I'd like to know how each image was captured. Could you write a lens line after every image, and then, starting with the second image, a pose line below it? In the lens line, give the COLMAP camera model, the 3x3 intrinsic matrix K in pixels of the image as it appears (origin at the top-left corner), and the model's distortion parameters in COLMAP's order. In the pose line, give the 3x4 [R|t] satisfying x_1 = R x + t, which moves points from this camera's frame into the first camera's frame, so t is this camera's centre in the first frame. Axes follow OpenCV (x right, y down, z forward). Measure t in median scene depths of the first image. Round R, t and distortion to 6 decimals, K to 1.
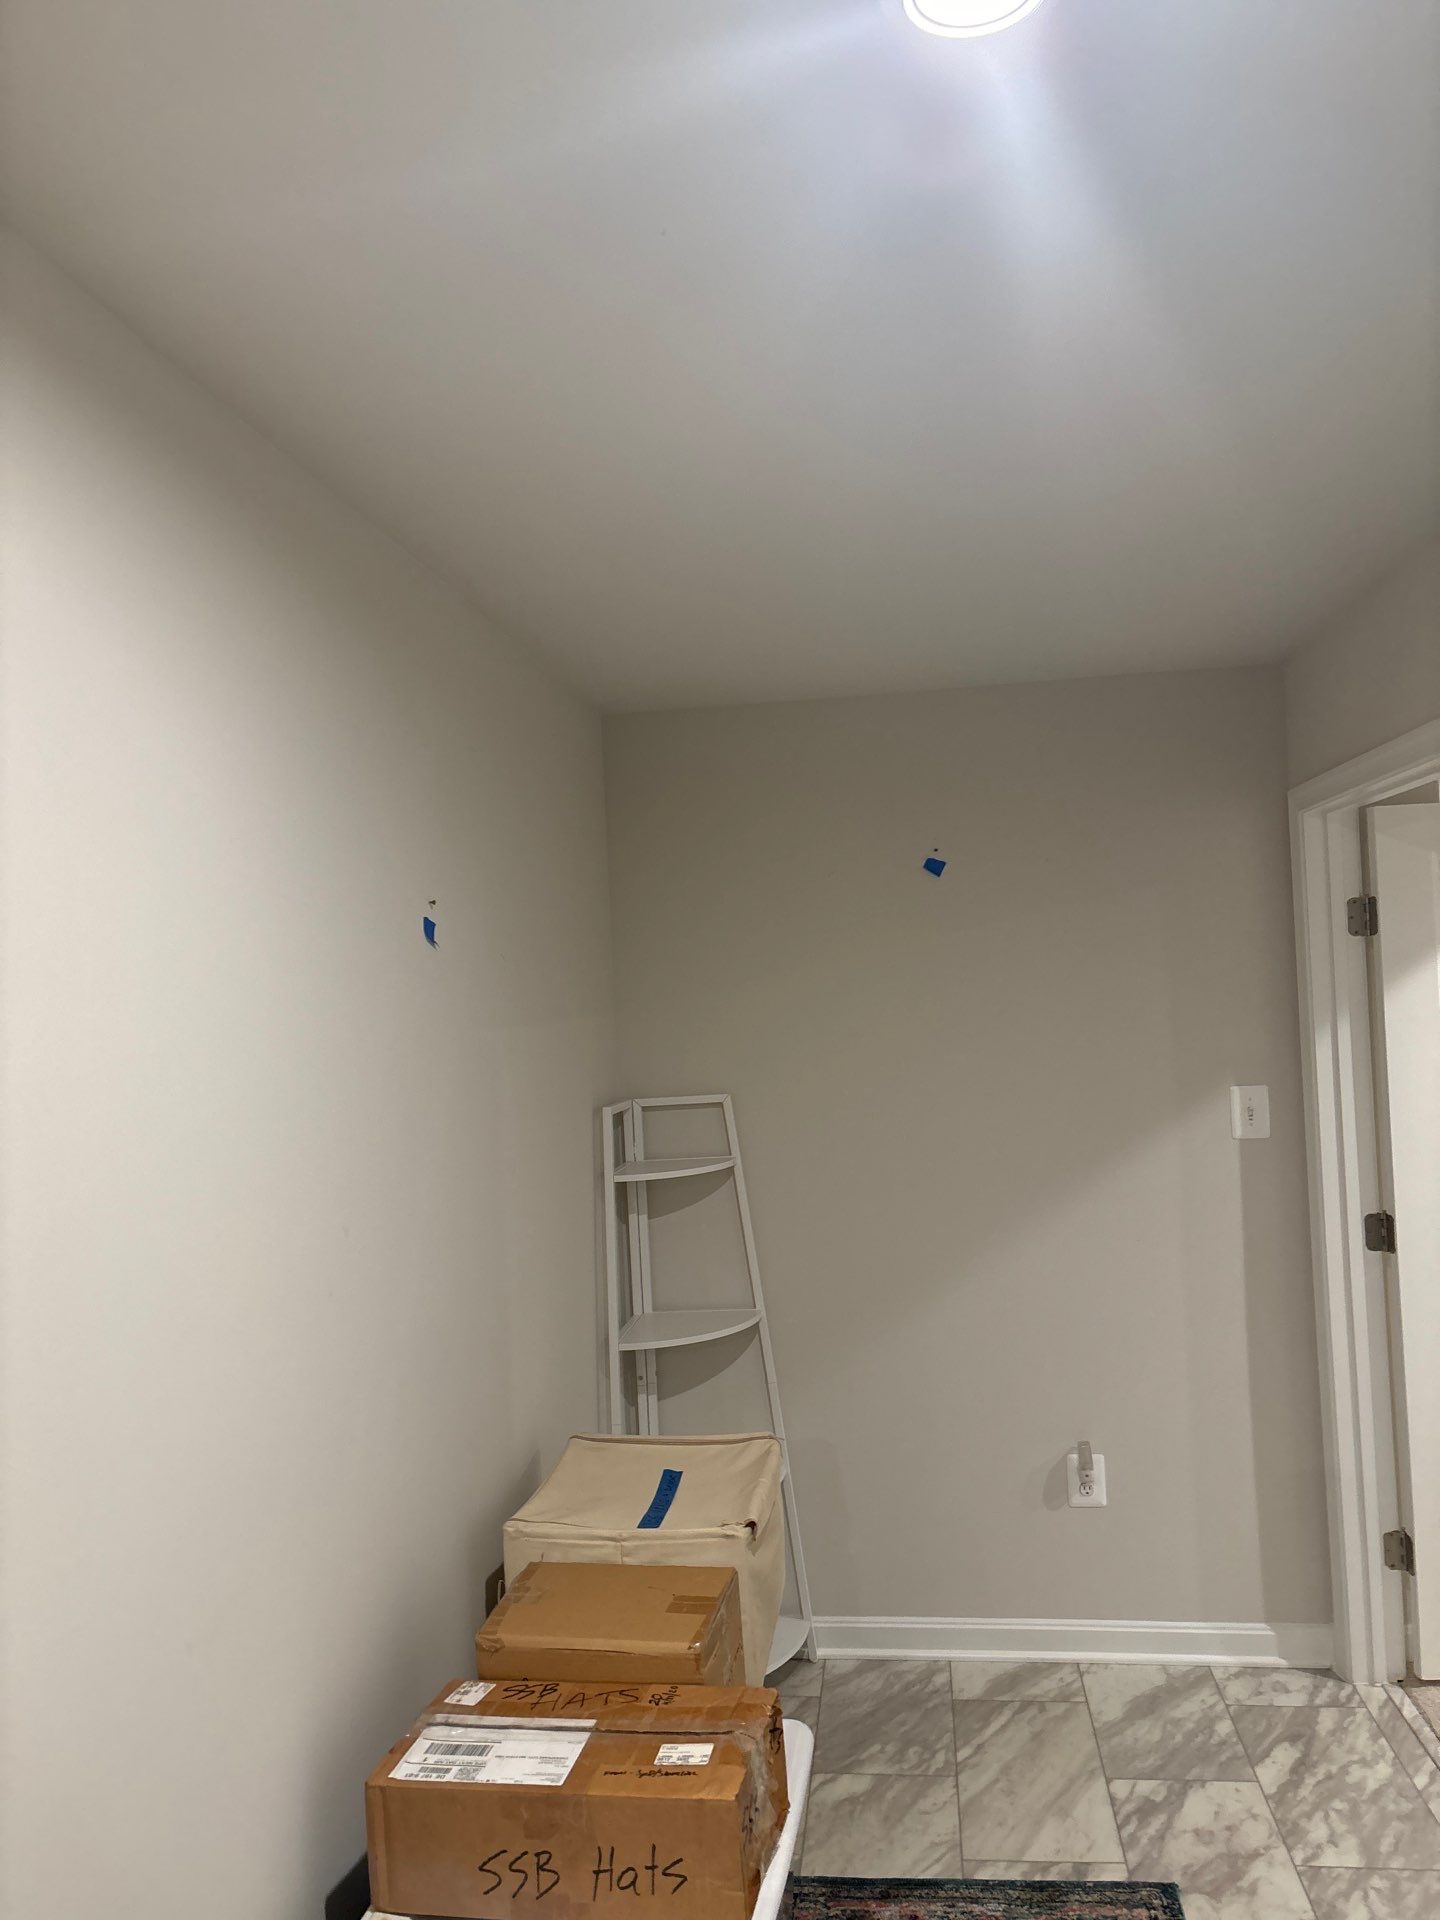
lens RADIAL K [[1439.1, 0, 711.7], [0, 1439.1, 959.7], [0, 0, 1]] dist [-0.009528, -0.007071]
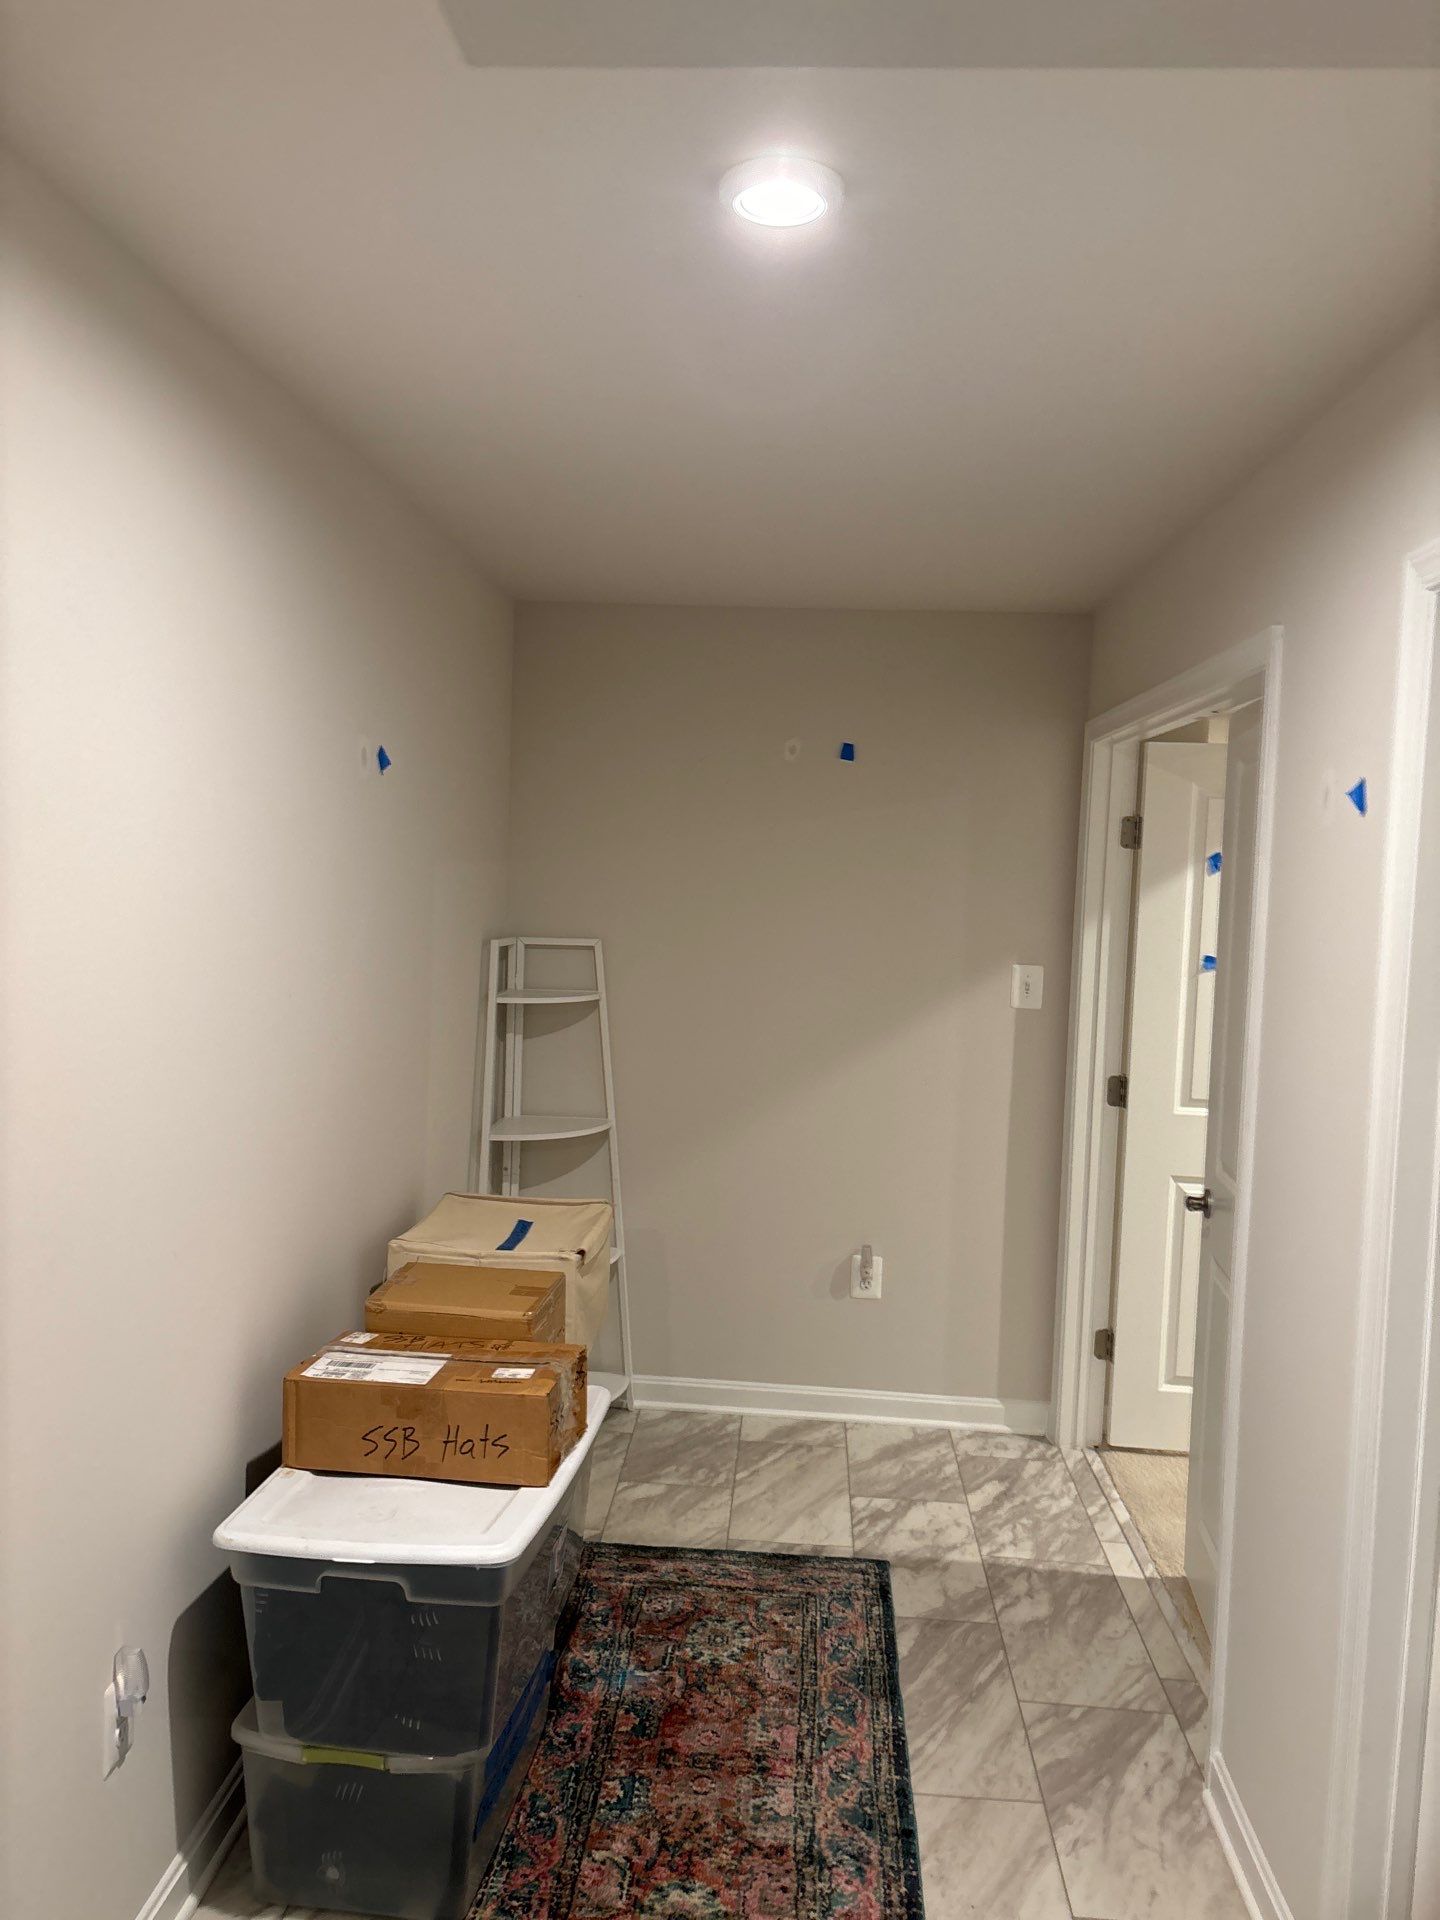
lens RADIAL K [[1439.1, 0, 674.3], [0, 1439.1, 957.2], [0, 0, 1]] dist [-0.009528, -0.007071]
pose [[0.995474, 0.081606, 0.048696, 0.019583], [-0.085129, 0.993521, 0.075295, 0.017043], [-0.042236, -0.079100, 0.995972, -0.208057]]
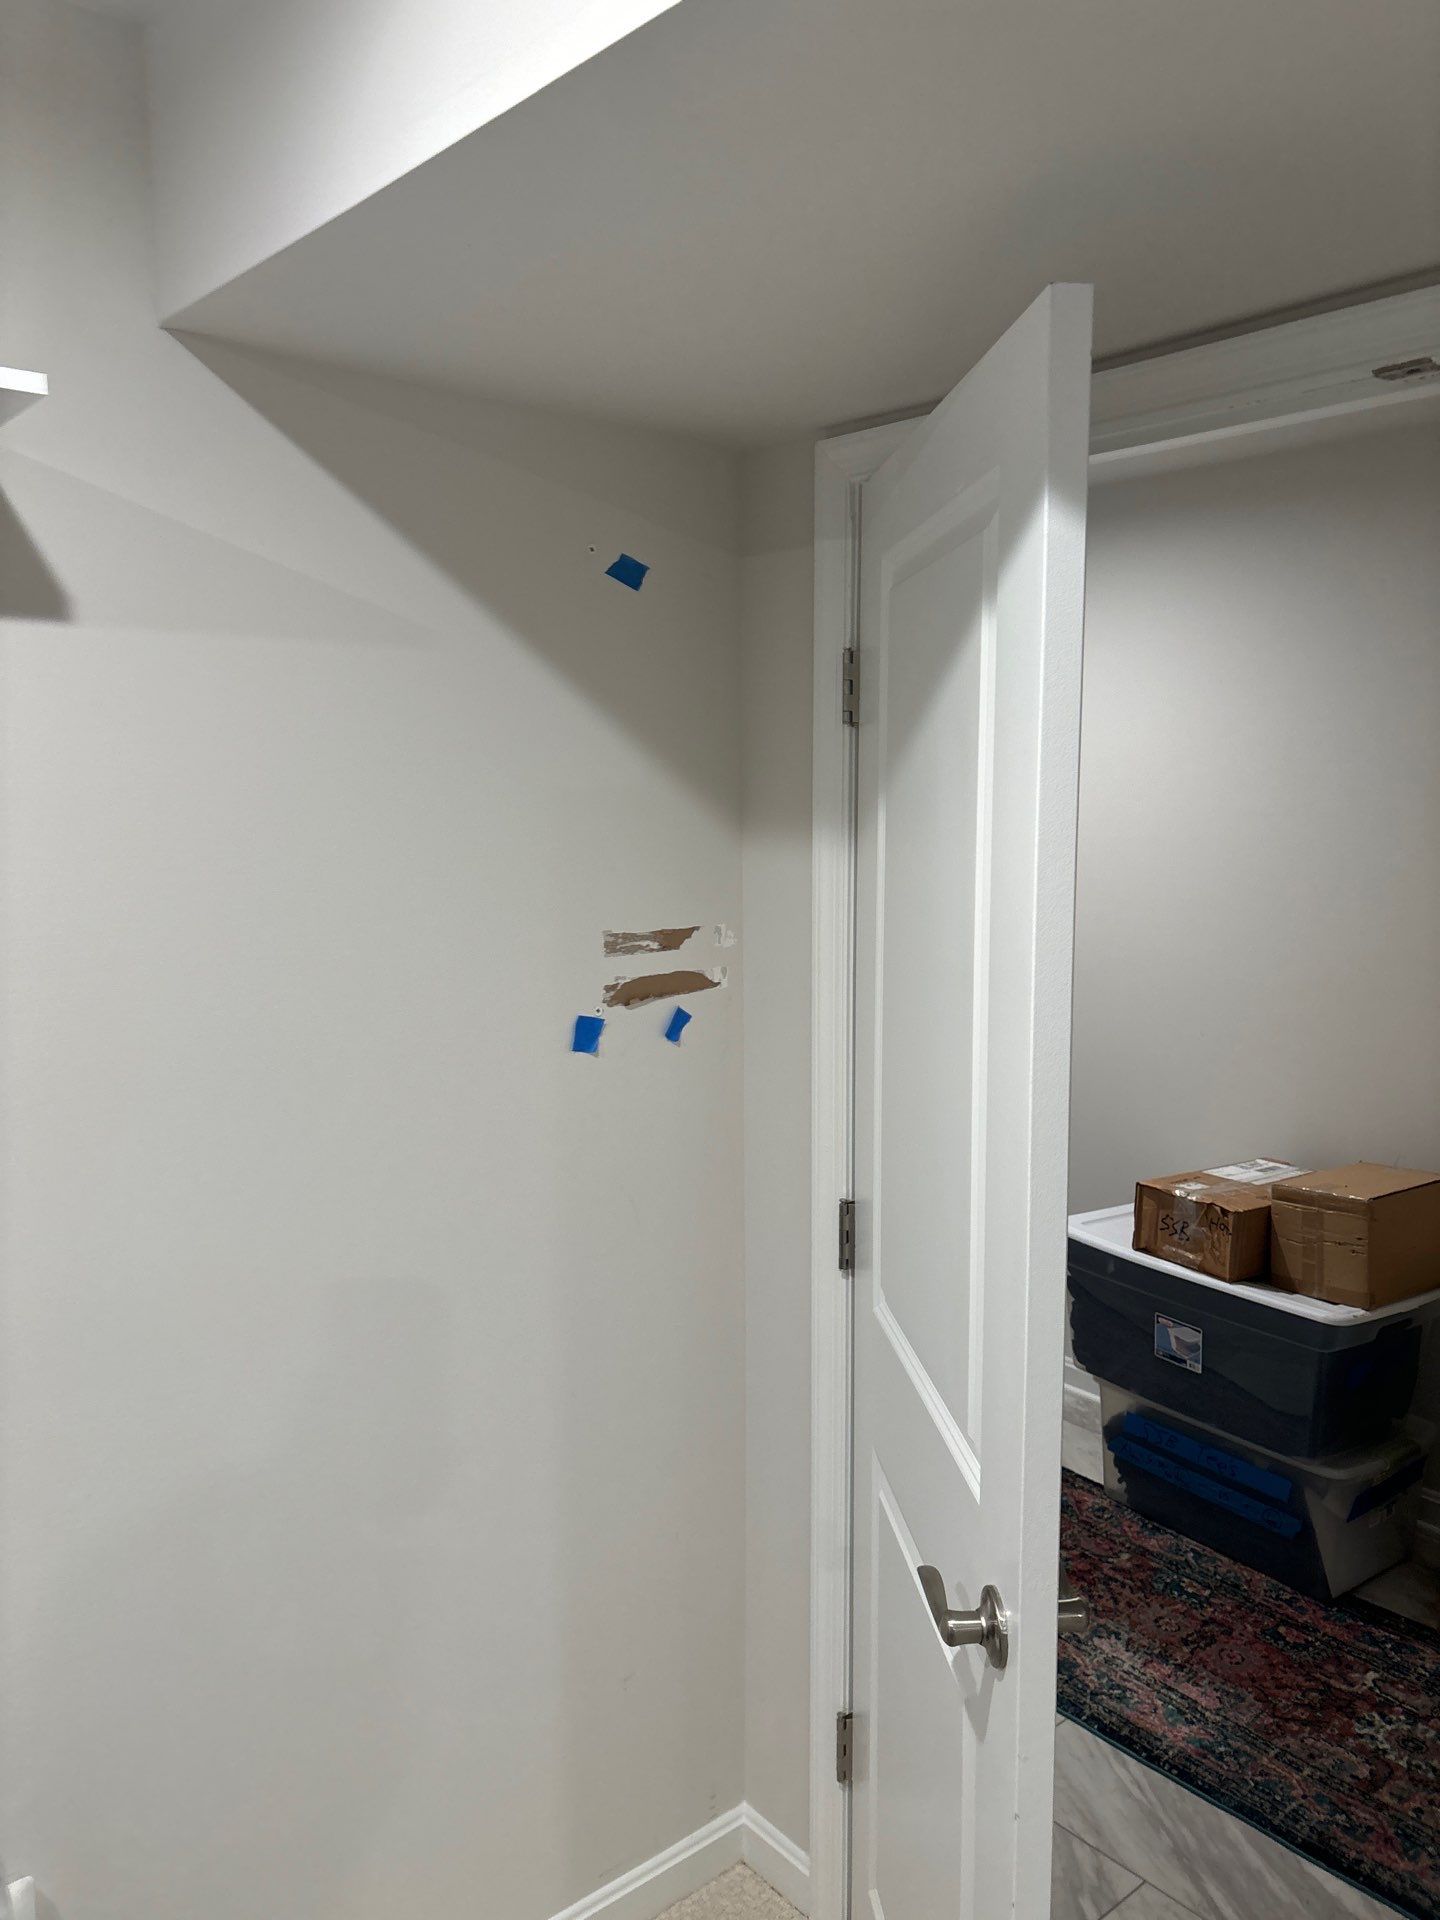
lens RADIAL K [[1439.1, 0, 727.7], [0, 1439.1, 958.6], [0, 0, 1]] dist [-0.009528, -0.007071]
pose [[-0.680686, 0.133678, -0.720275, 0.935241], [0.050920, 0.989466, 0.135516, -0.008990], [0.730803, 0.055567, -0.680323, 1.003434]]
